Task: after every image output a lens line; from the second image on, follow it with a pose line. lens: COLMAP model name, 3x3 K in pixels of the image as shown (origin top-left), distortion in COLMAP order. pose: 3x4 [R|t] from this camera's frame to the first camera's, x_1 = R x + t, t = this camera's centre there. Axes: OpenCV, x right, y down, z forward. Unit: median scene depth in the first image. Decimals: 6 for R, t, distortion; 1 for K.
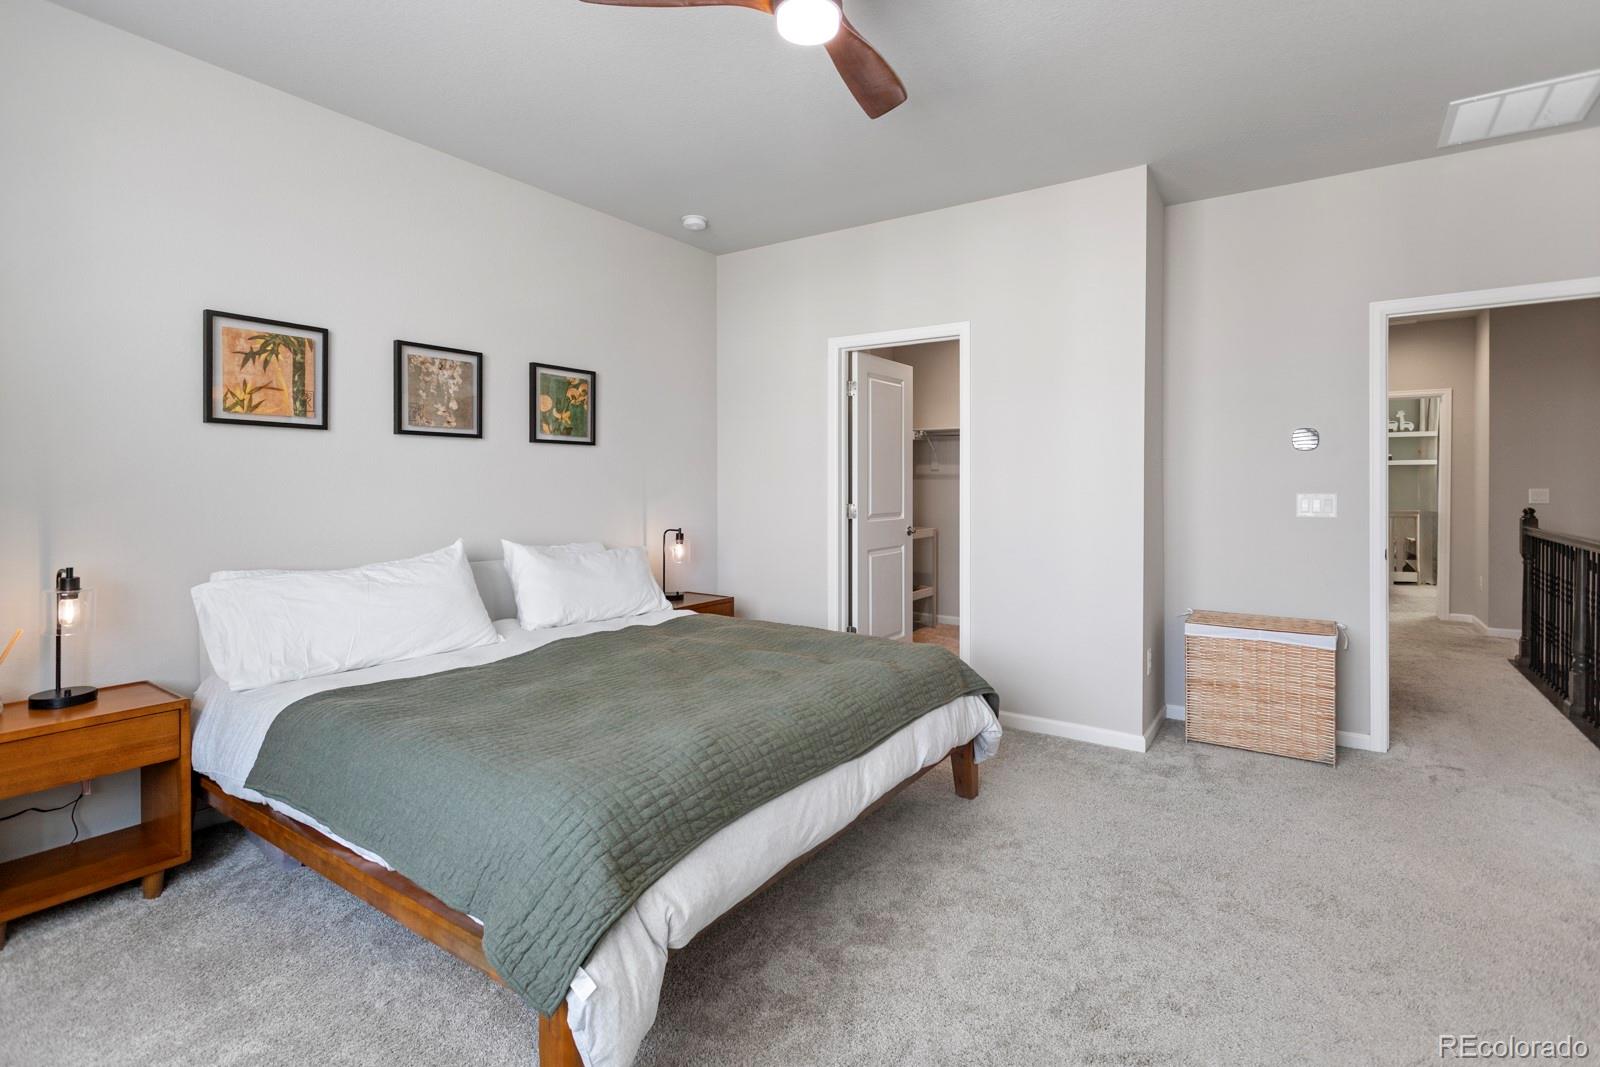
lens RADIAL K [[778.6, 0, 797.1], [0, 778.6, 524.6], [0, 0, 1]] dist [0.002688, 0.001469]
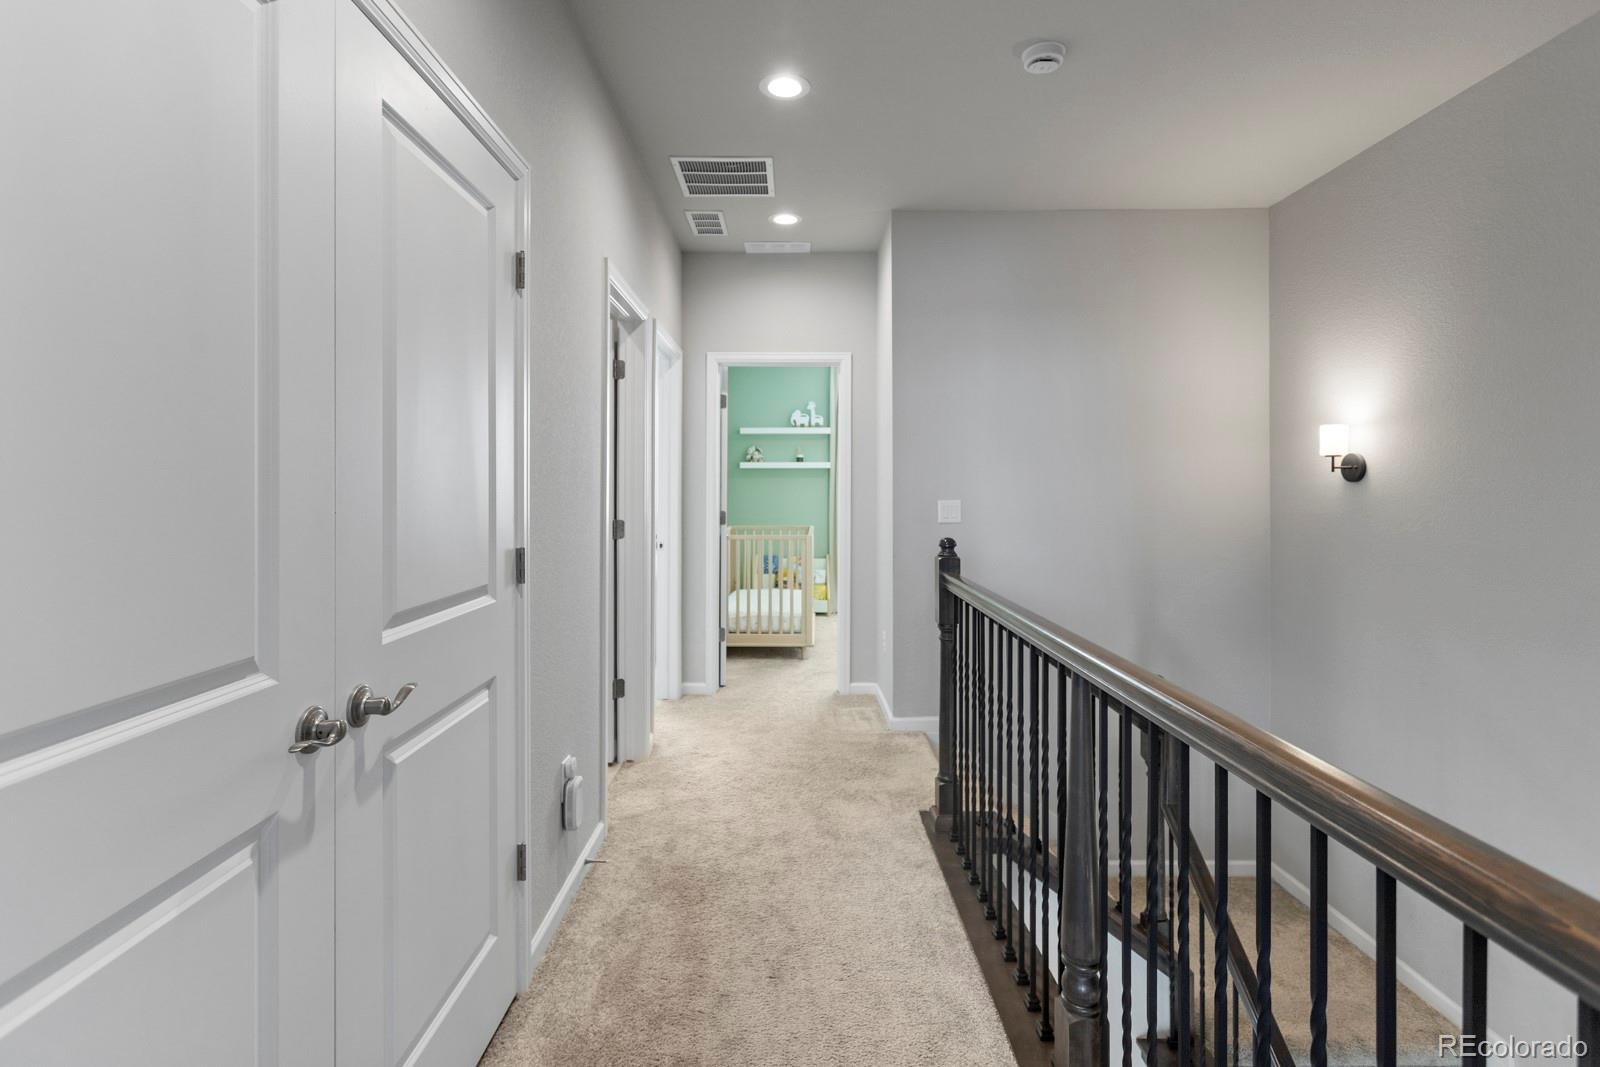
lens RADIAL K [[778.6, 0, 800.9], [0, 778.6, 520.0], [0, 0, 1]] dist [0.002688, 0.001469]
pose [[0.821522, -0.003259, 0.570168, 0.536988], [0.006940, 0.999967, -0.004283, -0.032914], [-0.570135, 0.007475, 0.821517, 0.605298]]
